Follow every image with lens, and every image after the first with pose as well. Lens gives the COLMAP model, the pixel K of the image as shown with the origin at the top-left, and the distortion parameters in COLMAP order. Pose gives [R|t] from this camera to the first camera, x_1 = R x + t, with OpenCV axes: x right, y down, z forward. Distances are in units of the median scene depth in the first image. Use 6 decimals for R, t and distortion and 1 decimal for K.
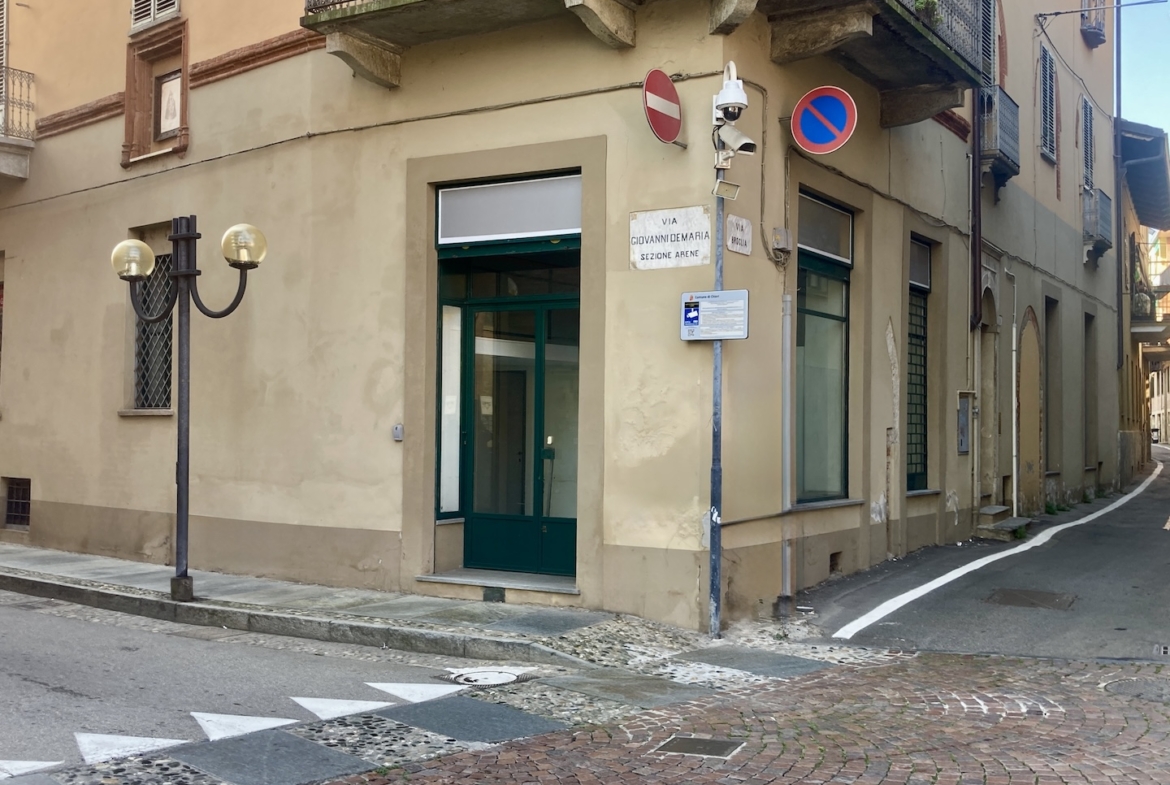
lens RADIAL K [[1232.8, 0, 586.7], [0, 1232.8, 407.0], [0, 0, 1]] dist [0.143382, -0.496359]
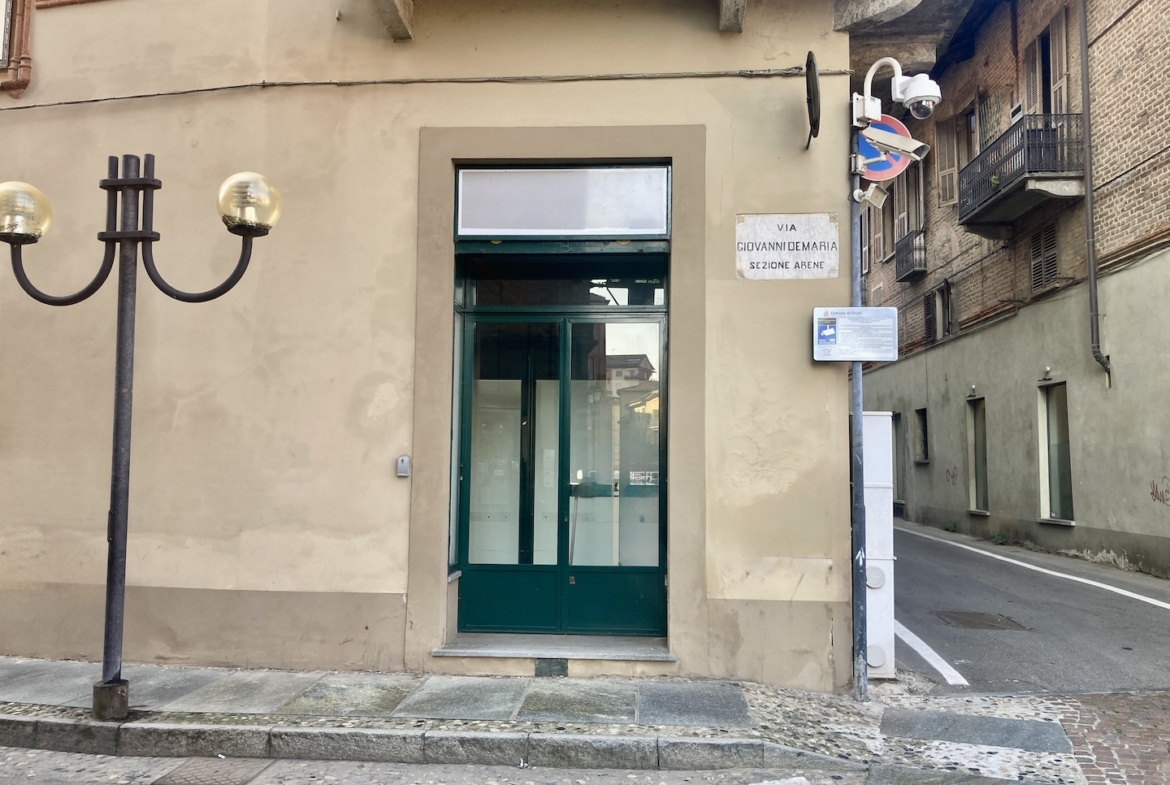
lens RADIAL K [[968.0, 0, 585.0], [0, 968.0, 392.5], [0, 0, 1]] dist [0.010051, 0.005409]
pose [[0.892029, 0.033563, 0.450731, -0.342702], [-0.007838, 0.998238, -0.058821, 0.009547], [-0.451911, 0.048938, 0.890720, 0.414901]]
